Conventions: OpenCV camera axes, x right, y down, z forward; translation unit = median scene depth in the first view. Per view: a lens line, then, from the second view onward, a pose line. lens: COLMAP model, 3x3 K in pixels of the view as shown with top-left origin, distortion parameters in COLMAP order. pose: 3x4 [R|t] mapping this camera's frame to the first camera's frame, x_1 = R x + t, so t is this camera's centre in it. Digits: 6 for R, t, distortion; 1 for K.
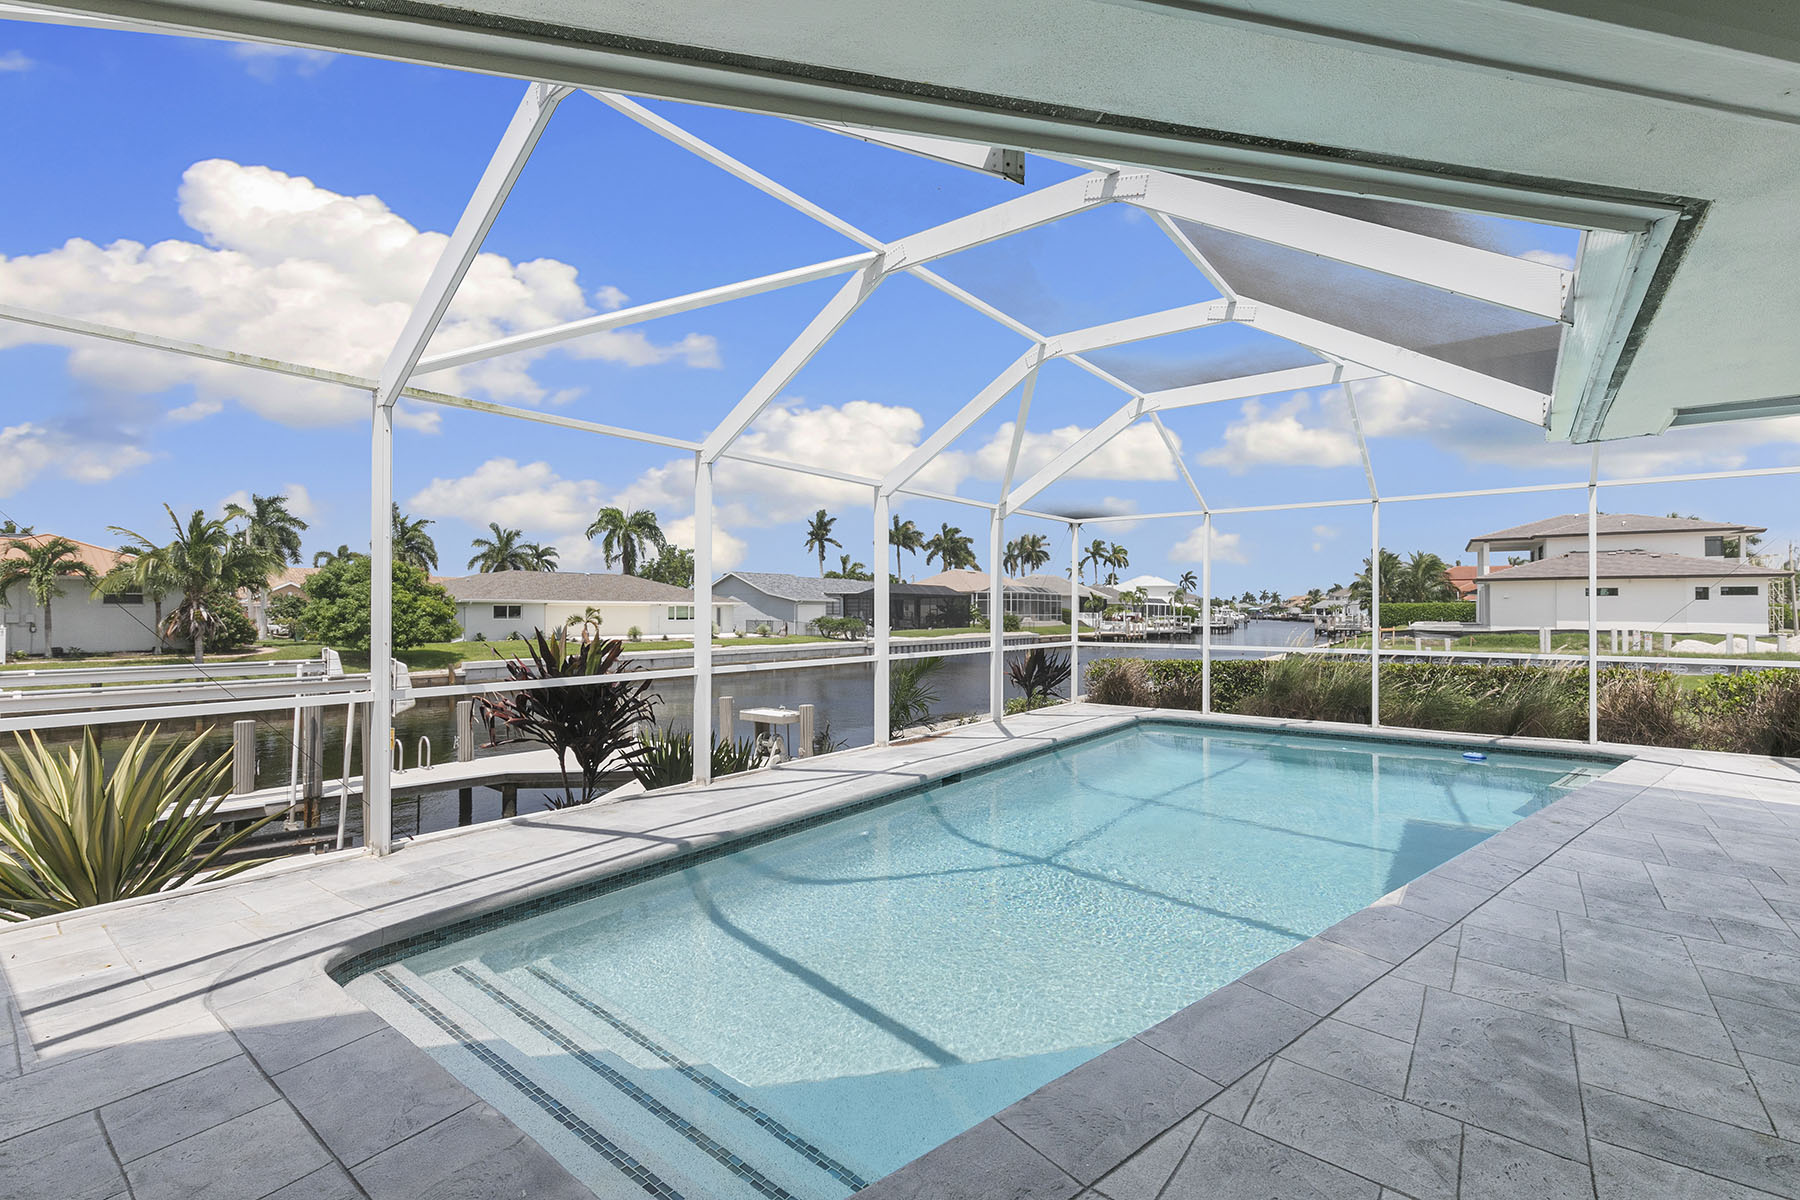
lens RADIAL K [[808.3, 0, 897.1], [0, 808.3, 606.9], [0, 0, 1]] dist [0.005789, 0.000499]
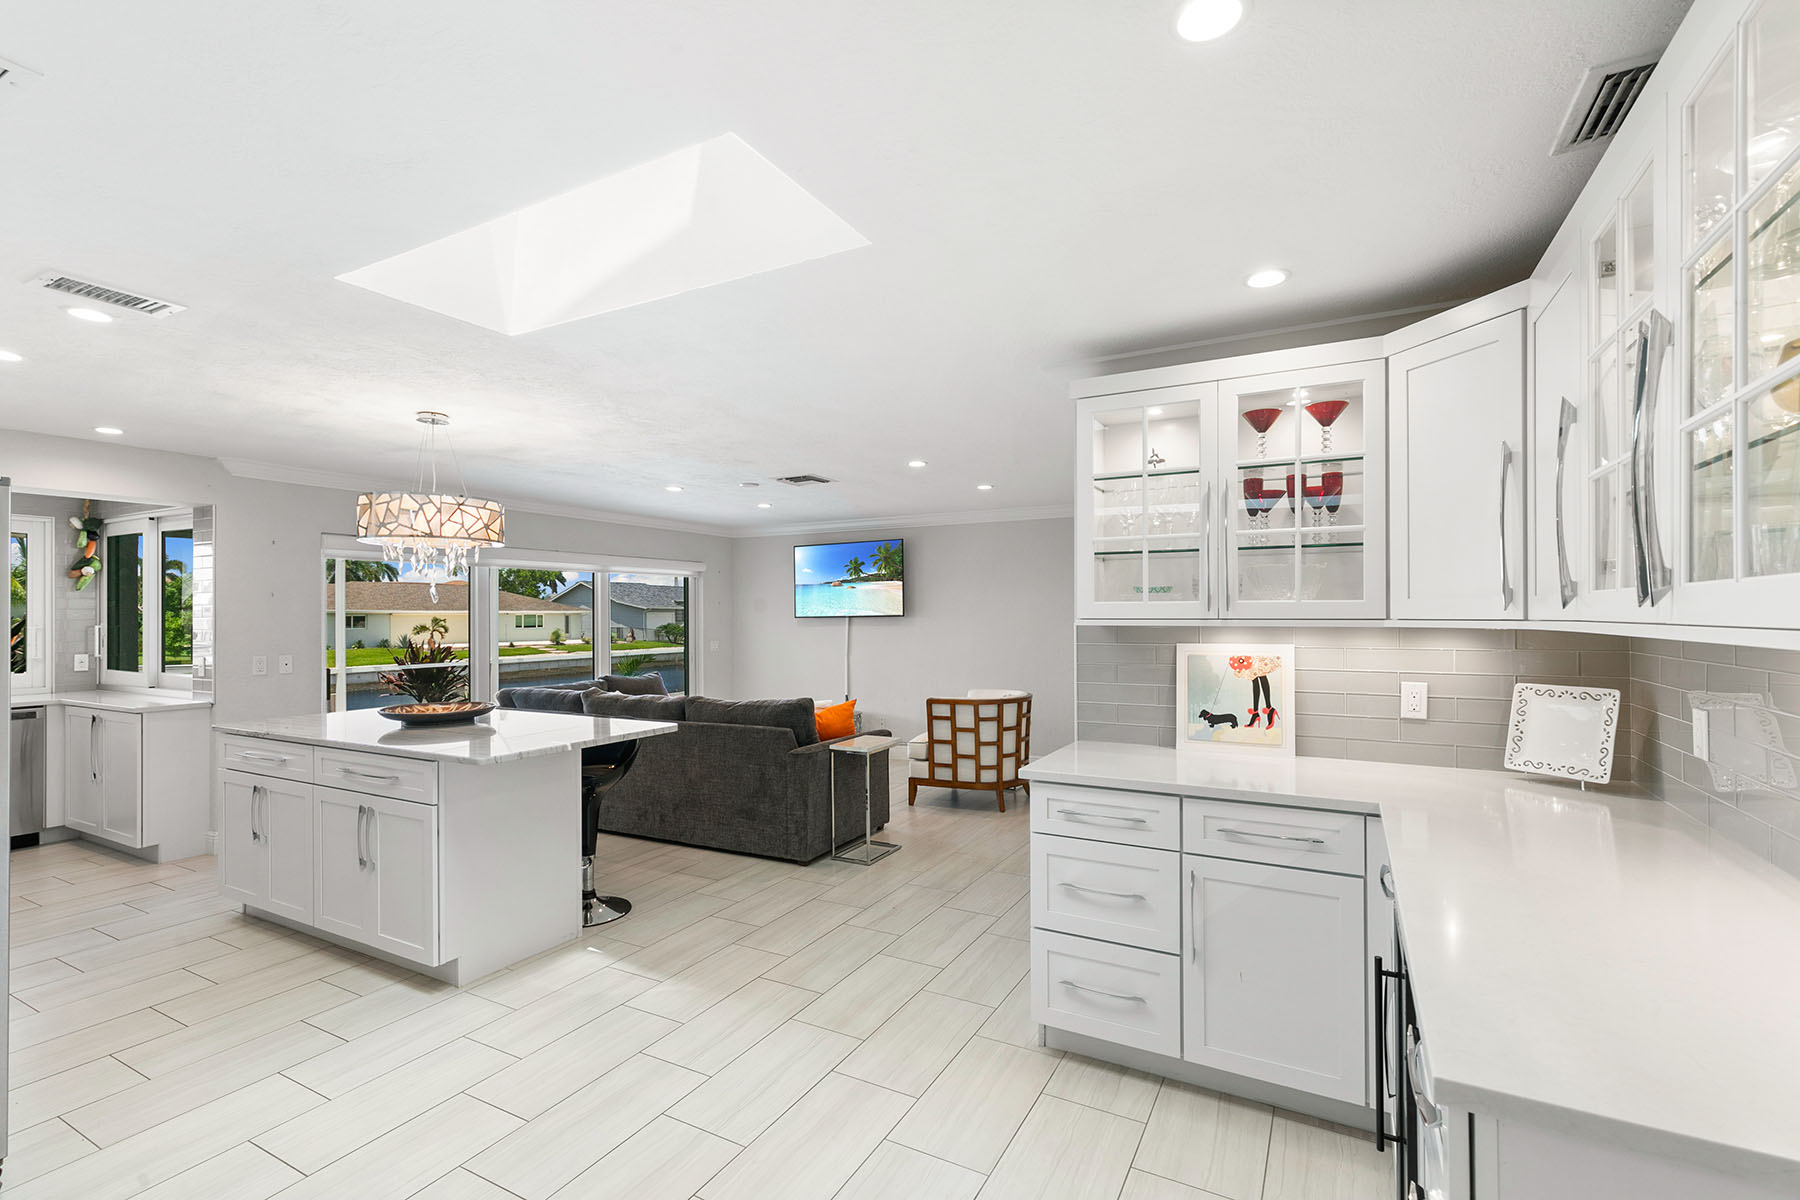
lens RADIAL K [[808.3, 0, 900.0], [0, 808.3, 610.0], [0, 0, 1]] dist [0.005789, 0.000499]
pose [[0.987690, -0.003115, 0.156391, 0.062414], [0.003244, 0.999995, -0.000568, -0.006619], [-0.156389, 0.001068, 0.987695, -0.163434]]
